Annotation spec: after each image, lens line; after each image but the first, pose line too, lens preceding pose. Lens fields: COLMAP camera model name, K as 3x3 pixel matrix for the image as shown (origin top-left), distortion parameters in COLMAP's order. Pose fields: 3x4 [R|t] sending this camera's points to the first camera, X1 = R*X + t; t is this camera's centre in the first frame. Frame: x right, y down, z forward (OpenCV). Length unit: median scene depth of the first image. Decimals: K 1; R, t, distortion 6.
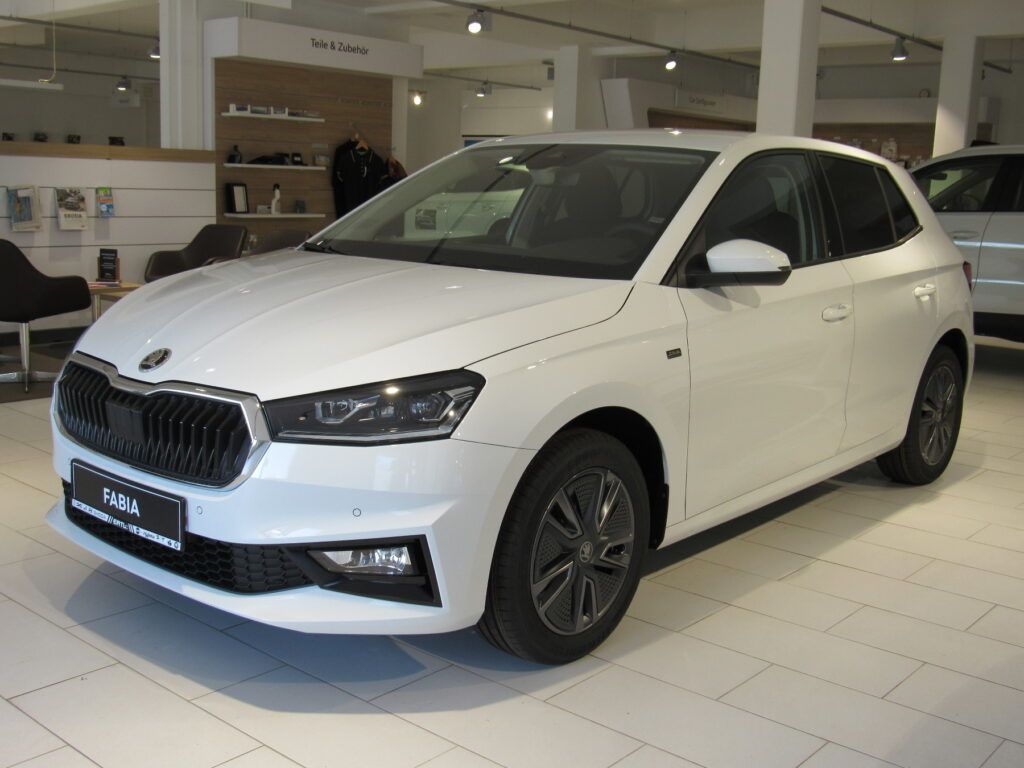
lens RADIAL K [[1140.3, 0, 512.0], [0, 1140.3, 384.0], [0, 0, 1]] dist [-0.020219, -0.028699]
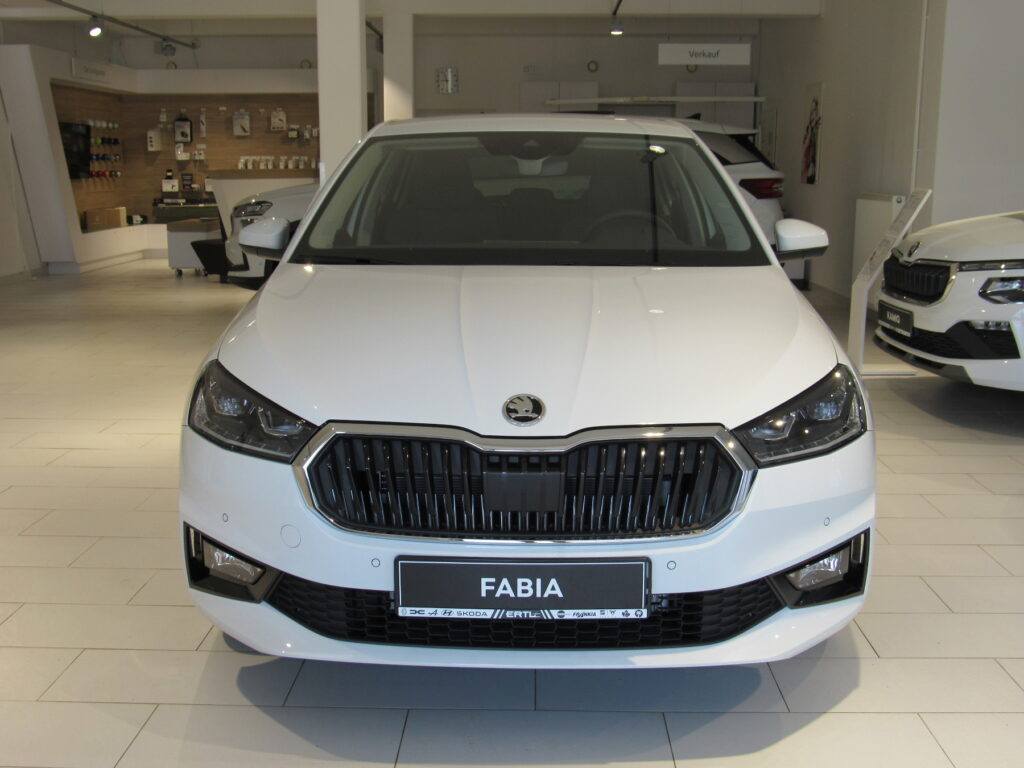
lens RADIAL K [[1140.3, 0, 512.0], [0, 1140.3, 384.0], [0, 0, 1]] dist [-0.020219, -0.028699]
pose [[0.766603, -0.157511, 0.622503, -0.841244], [0.138566, 0.987186, 0.079144, -0.107921], [-0.626992, 0.025585, 0.778605, 0.361250]]
